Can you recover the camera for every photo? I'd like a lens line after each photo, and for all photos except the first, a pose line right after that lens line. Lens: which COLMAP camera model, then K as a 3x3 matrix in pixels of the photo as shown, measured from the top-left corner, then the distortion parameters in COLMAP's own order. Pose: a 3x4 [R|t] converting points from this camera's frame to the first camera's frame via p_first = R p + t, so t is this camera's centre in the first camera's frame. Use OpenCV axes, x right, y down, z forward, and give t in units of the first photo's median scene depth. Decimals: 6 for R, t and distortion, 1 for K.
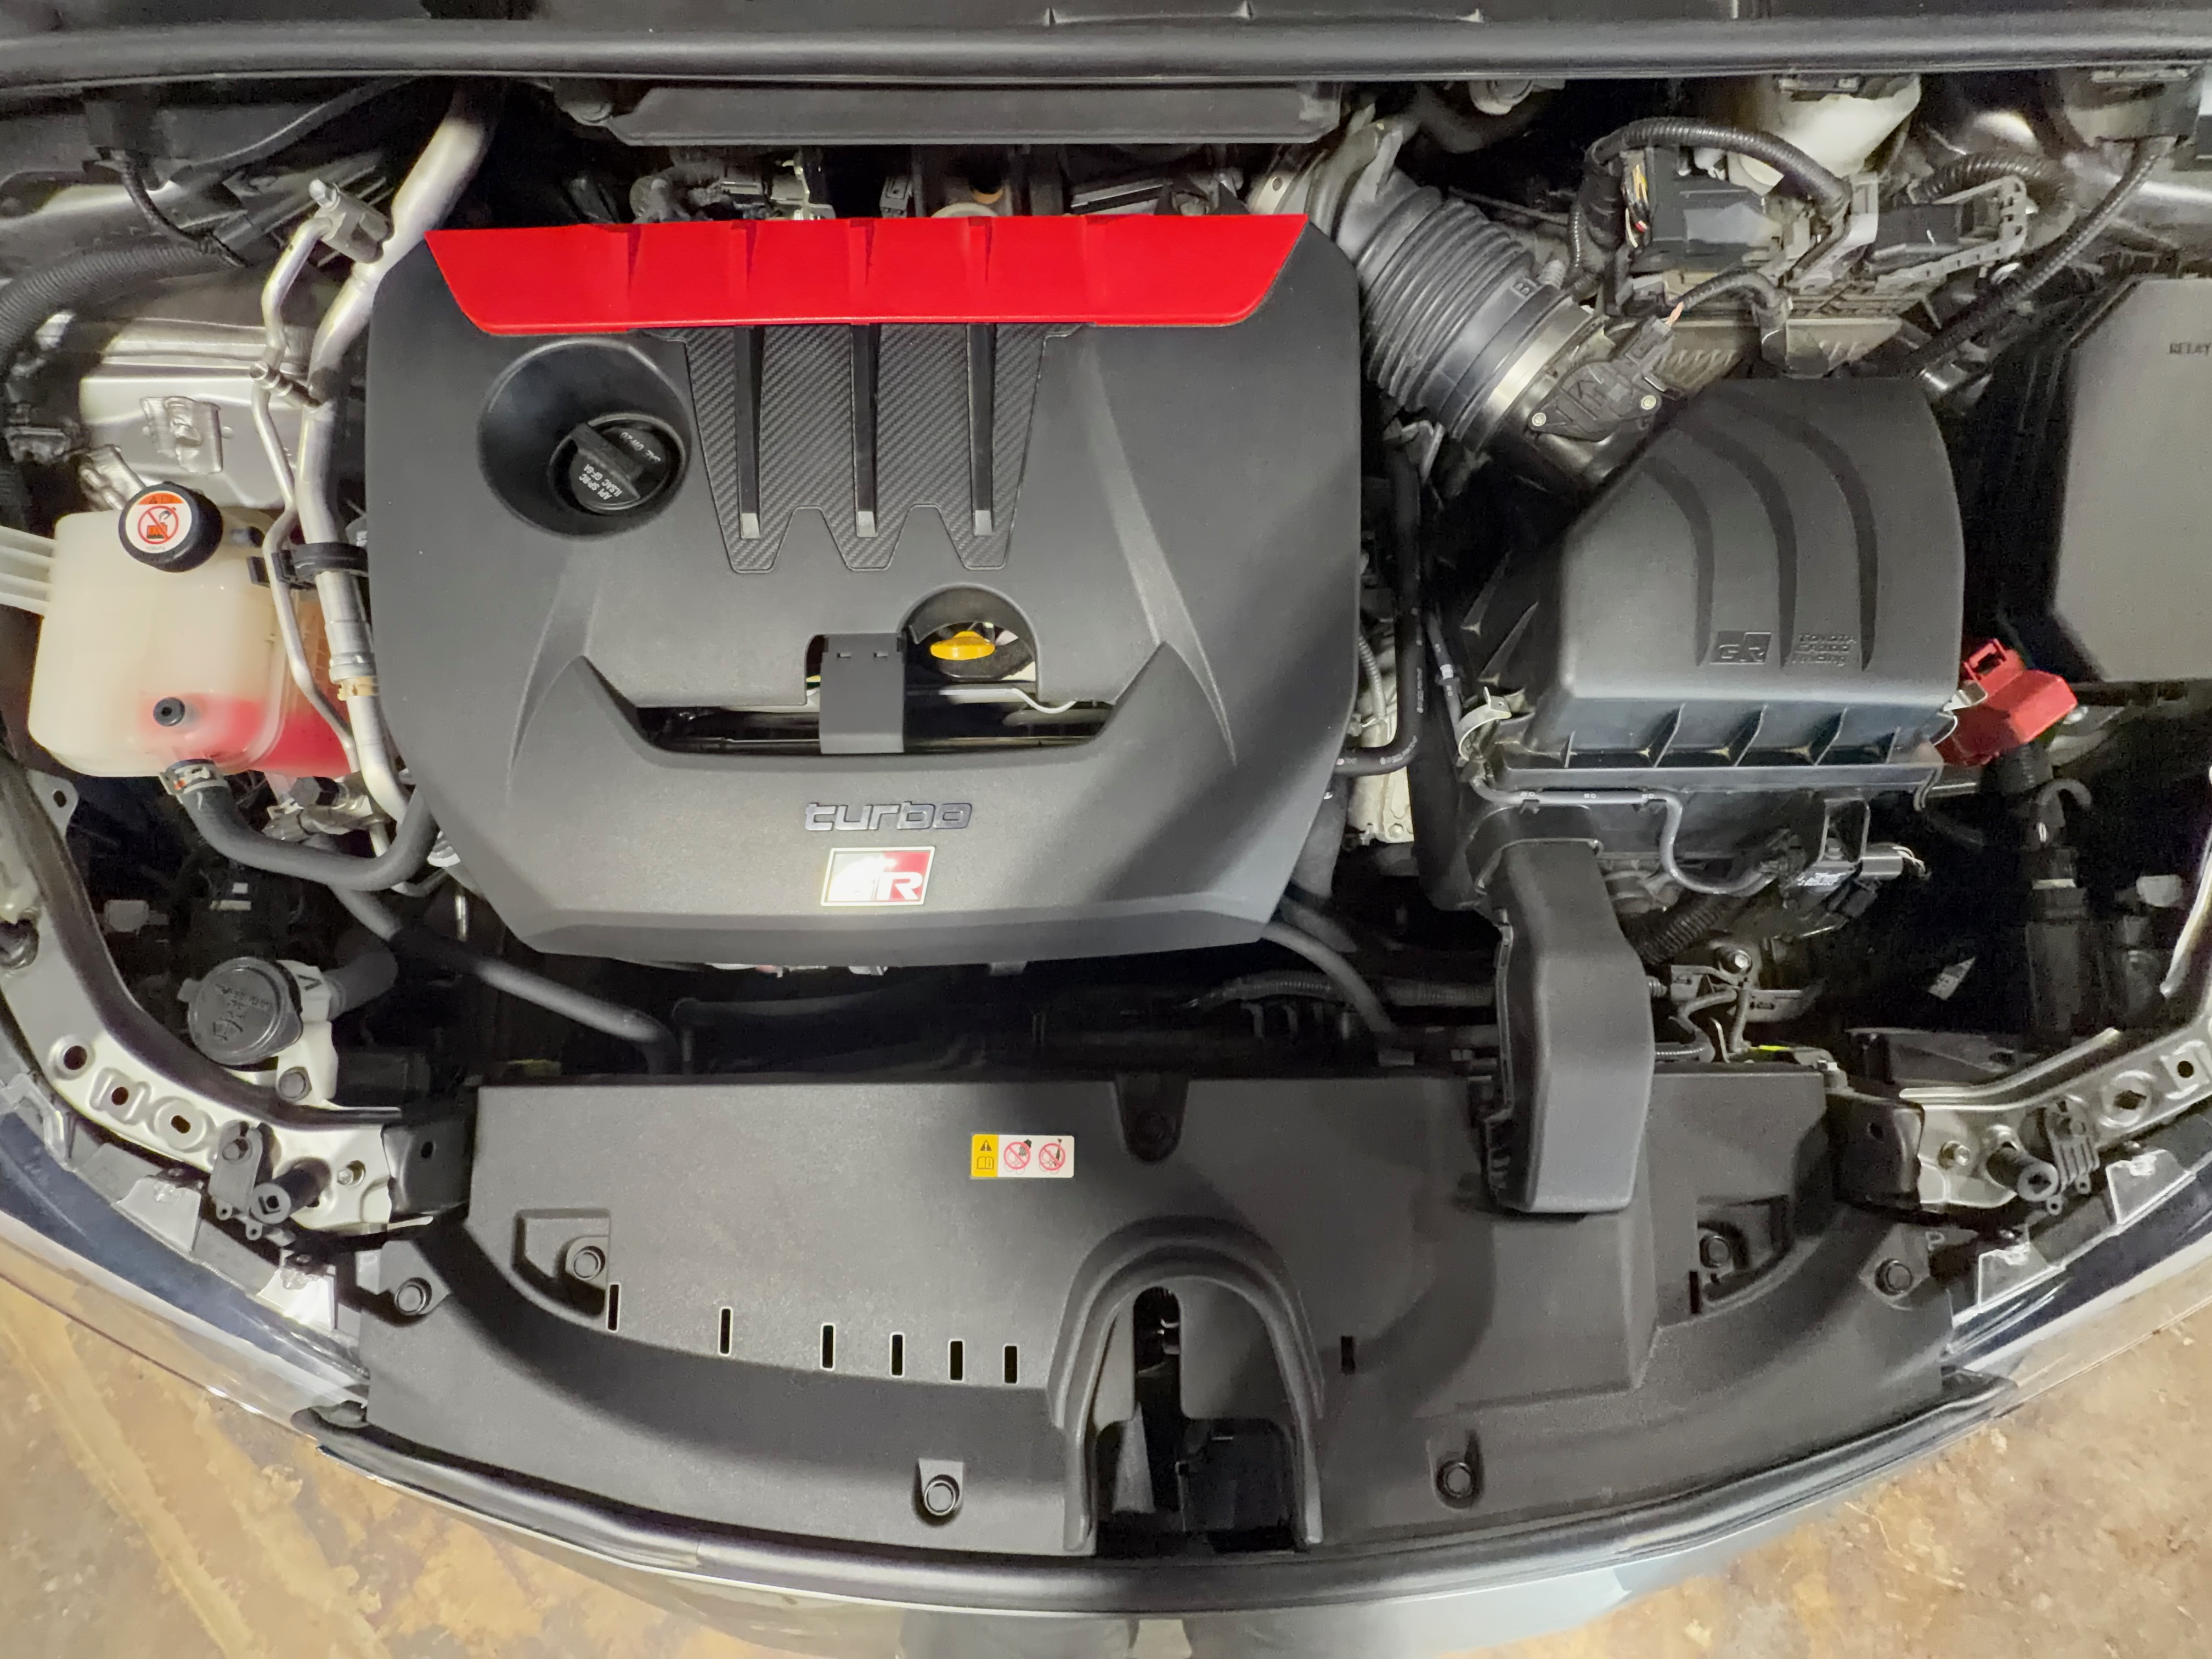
lens RADIAL K [[890.1, 0, 1096.7], [0, 890.1, 831.3], [0, 0, 1]] dist [-0.000251, 0.000689]
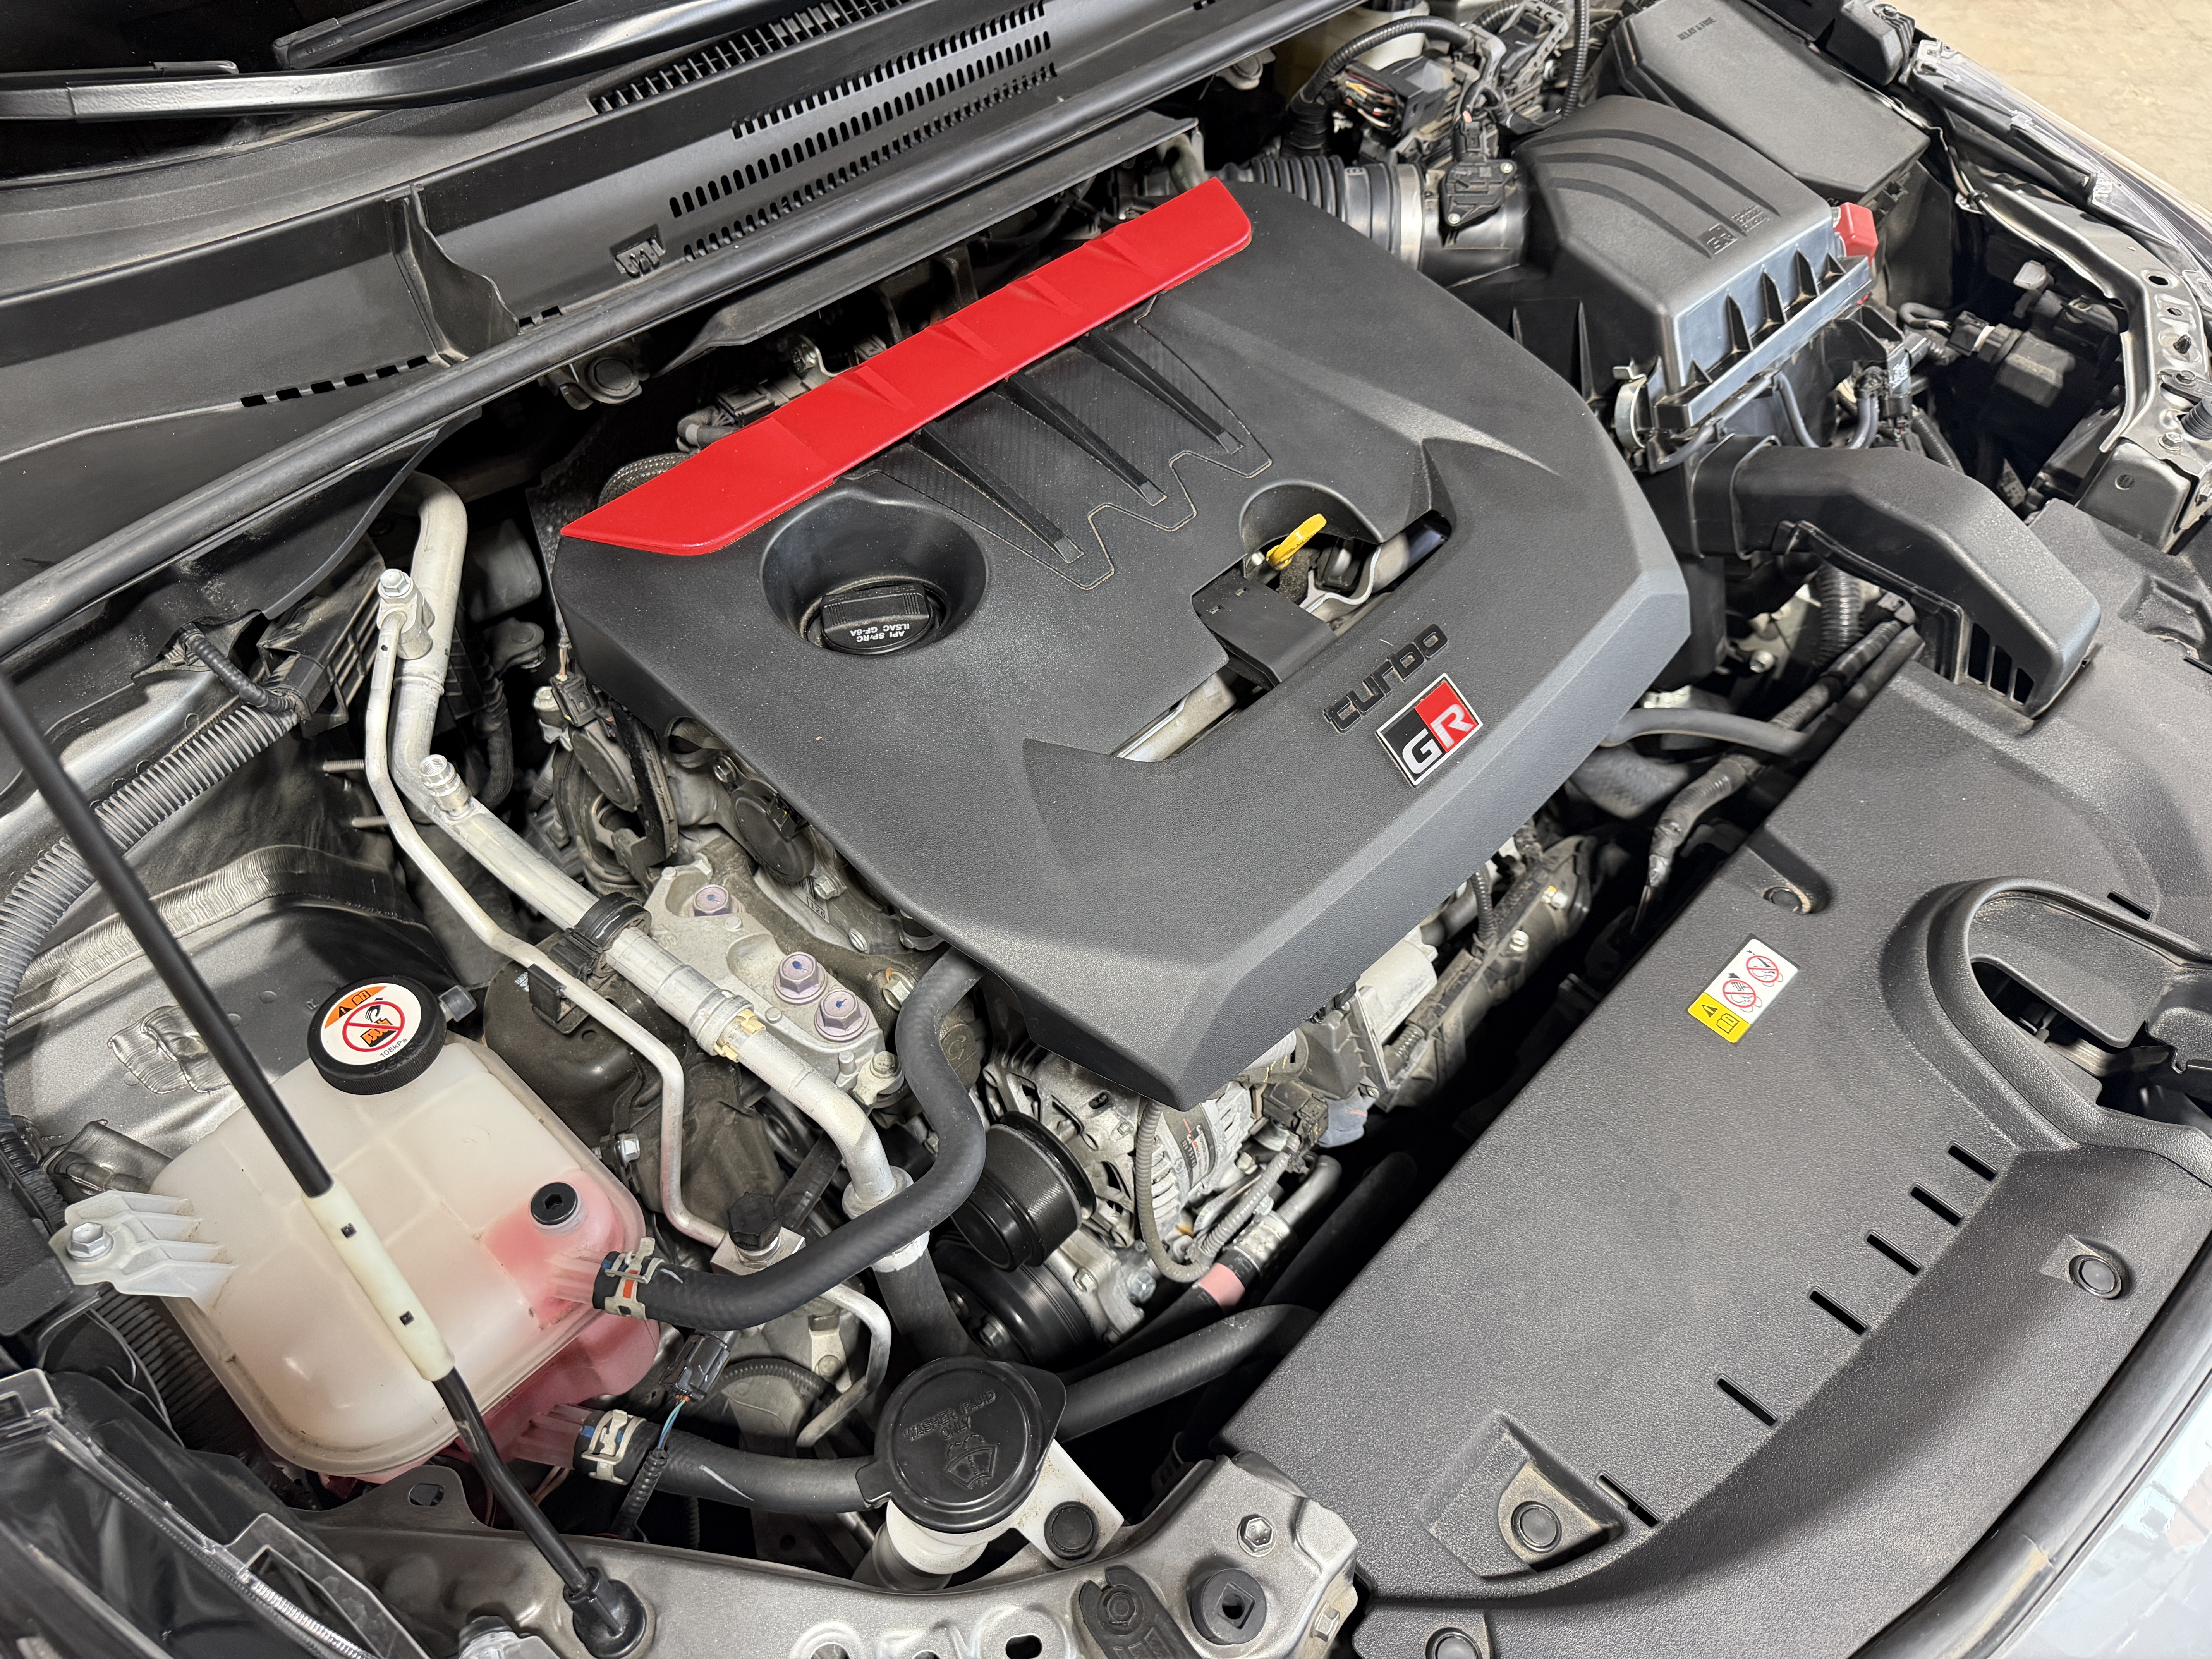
lens RADIAL K [[1582.2, 0, 1106.0], [0, 1582.2, 829.5], [0, 0, 1]] dist [0.002390, 0.000428]
pose [[0.690926, -0.534463, 0.486797, -1.176174], [0.709396, 0.630912, -0.314178, 0.343088], [-0.139210, 0.562405, 0.815059, -0.156844]]
